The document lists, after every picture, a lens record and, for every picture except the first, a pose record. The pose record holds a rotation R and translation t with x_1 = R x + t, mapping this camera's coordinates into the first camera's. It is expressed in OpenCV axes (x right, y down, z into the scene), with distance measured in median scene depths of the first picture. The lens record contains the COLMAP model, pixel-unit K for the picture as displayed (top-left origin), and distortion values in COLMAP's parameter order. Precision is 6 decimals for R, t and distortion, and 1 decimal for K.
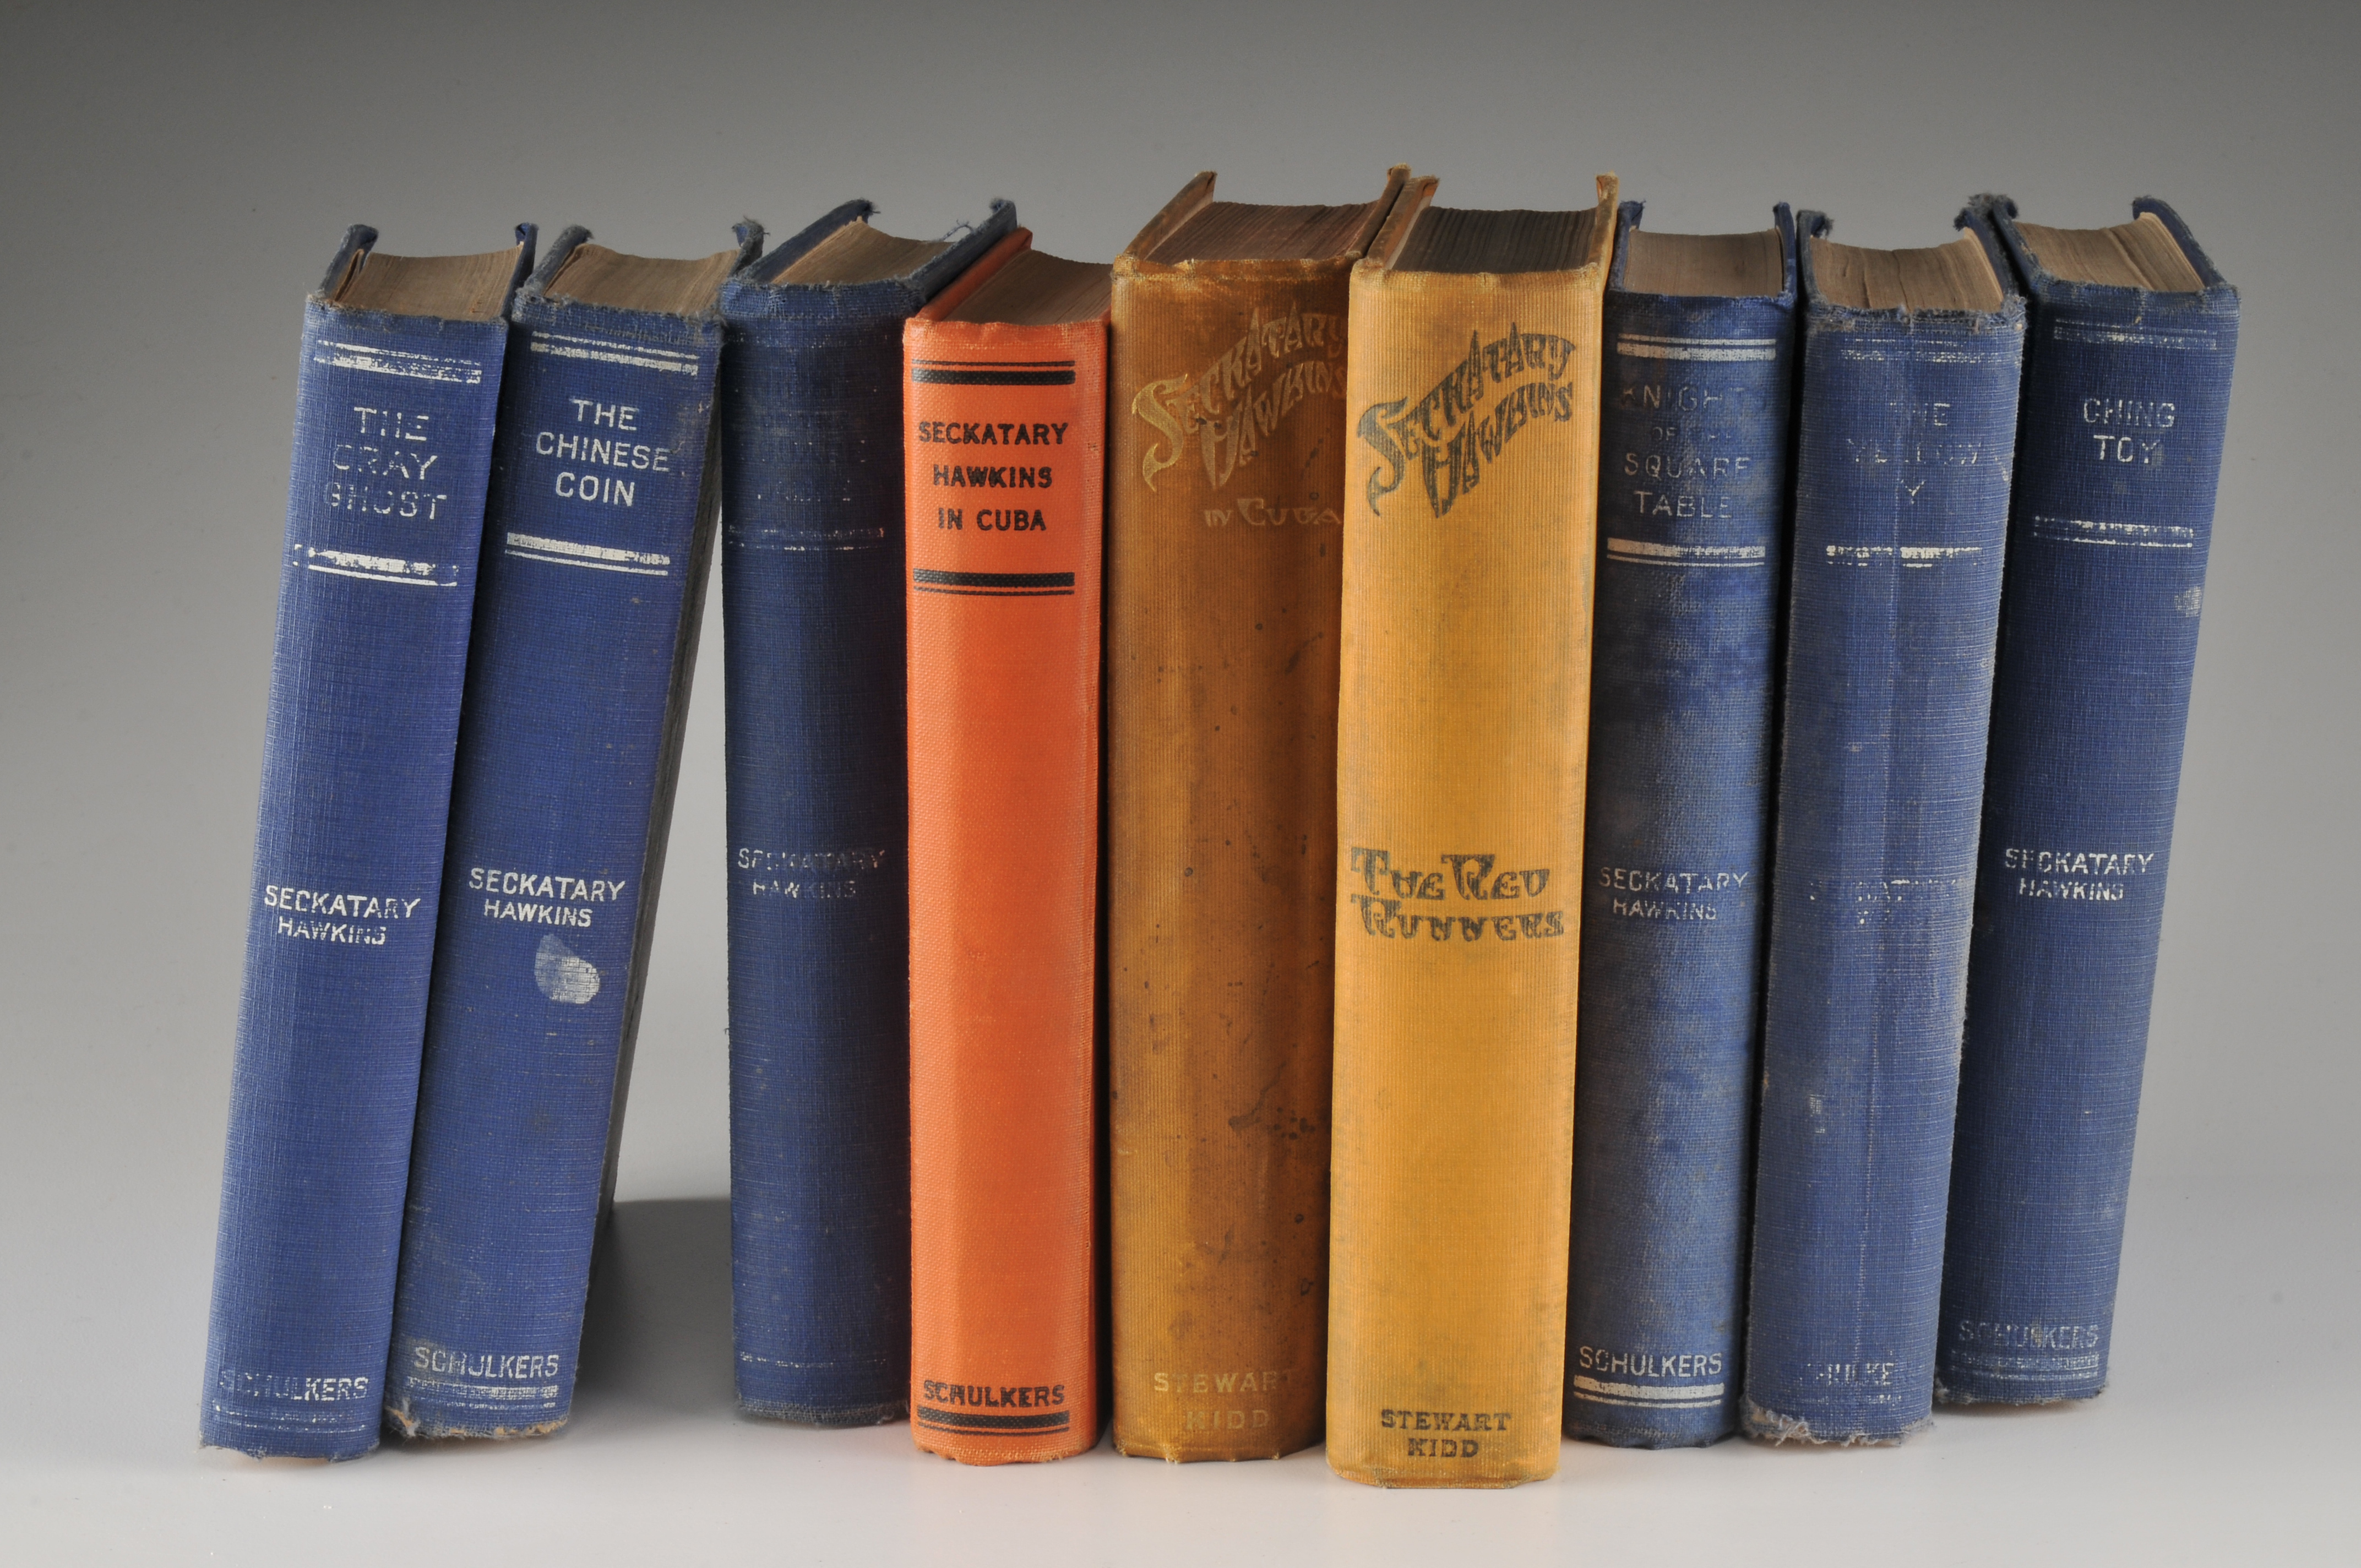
lens RADIAL K [[5336.8, 0, 1180.5], [0, 5336.8, 784.0], [0, 0, 1]] dist [-0.052656, 0.379405]
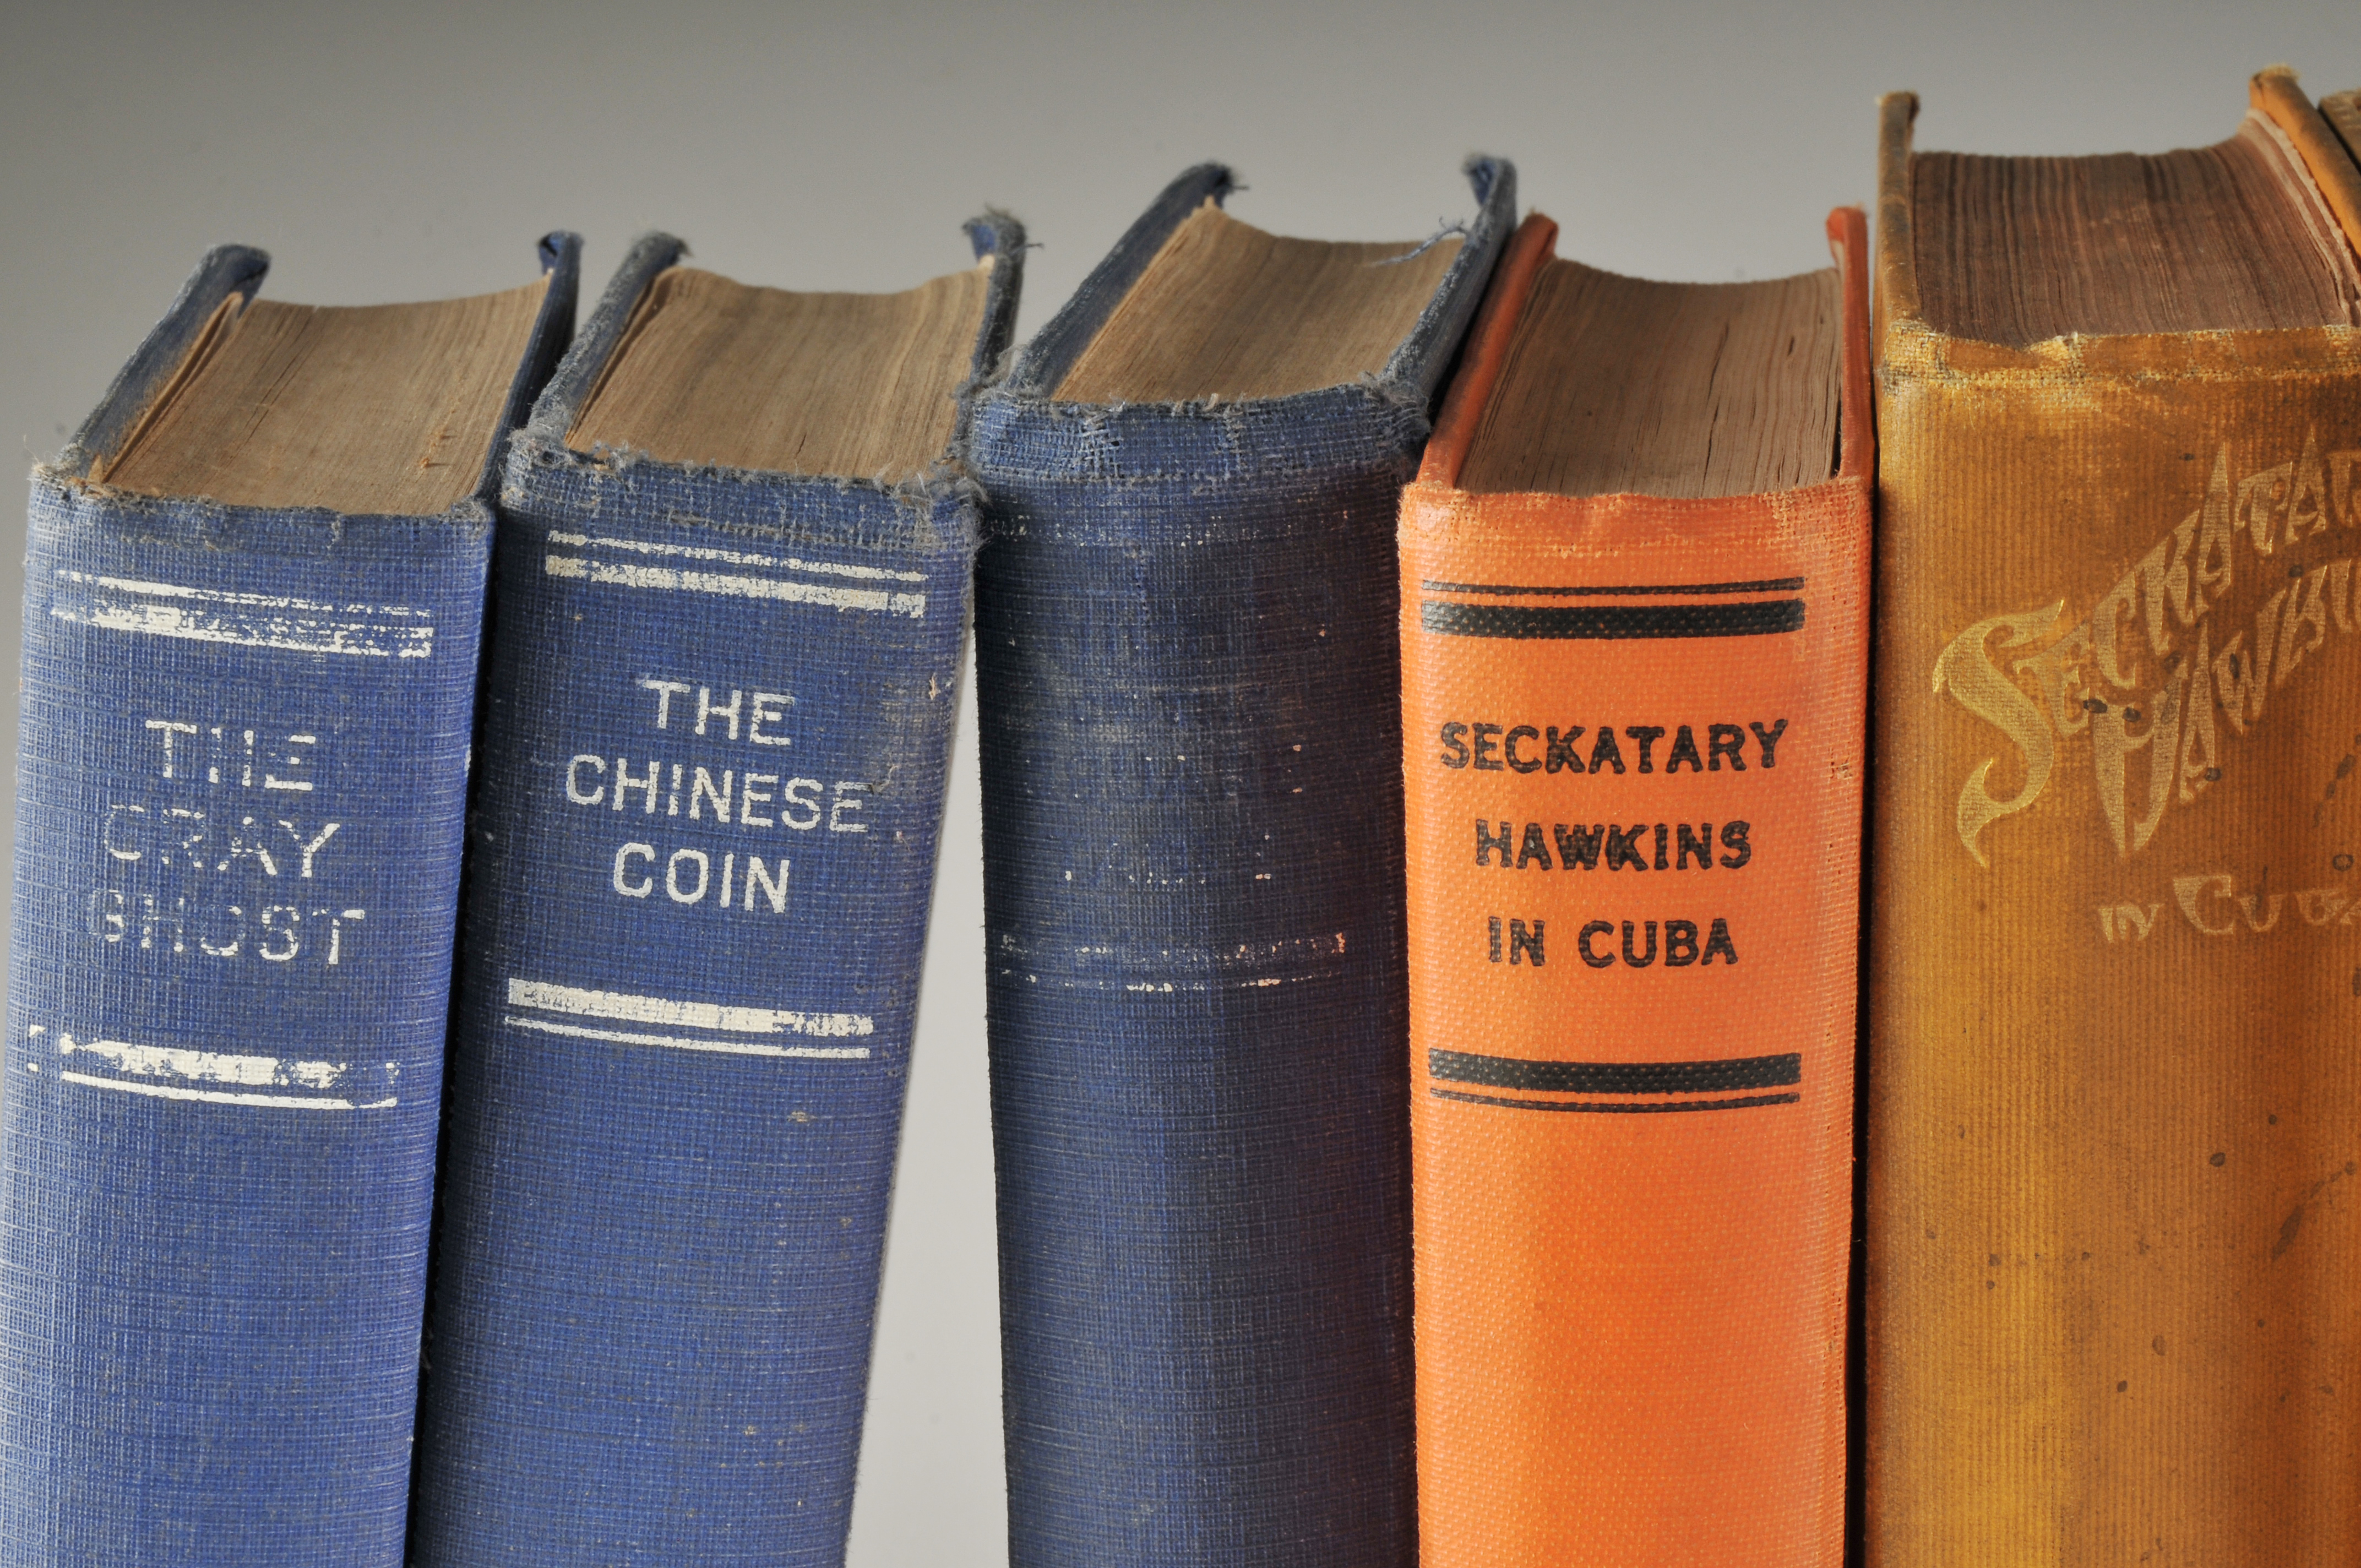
lens RADIAL K [[5325.8, 0, 1180.5], [0, 5325.8, 784.0], [0, 0, 1]] dist [-0.035636, -0.128321]
pose [[0.999254, -0.024981, -0.029449, -0.057106], [0.025893, 0.999184, 0.031000, -0.076361], [0.028651, -0.031740, 0.999085, 0.562930]]
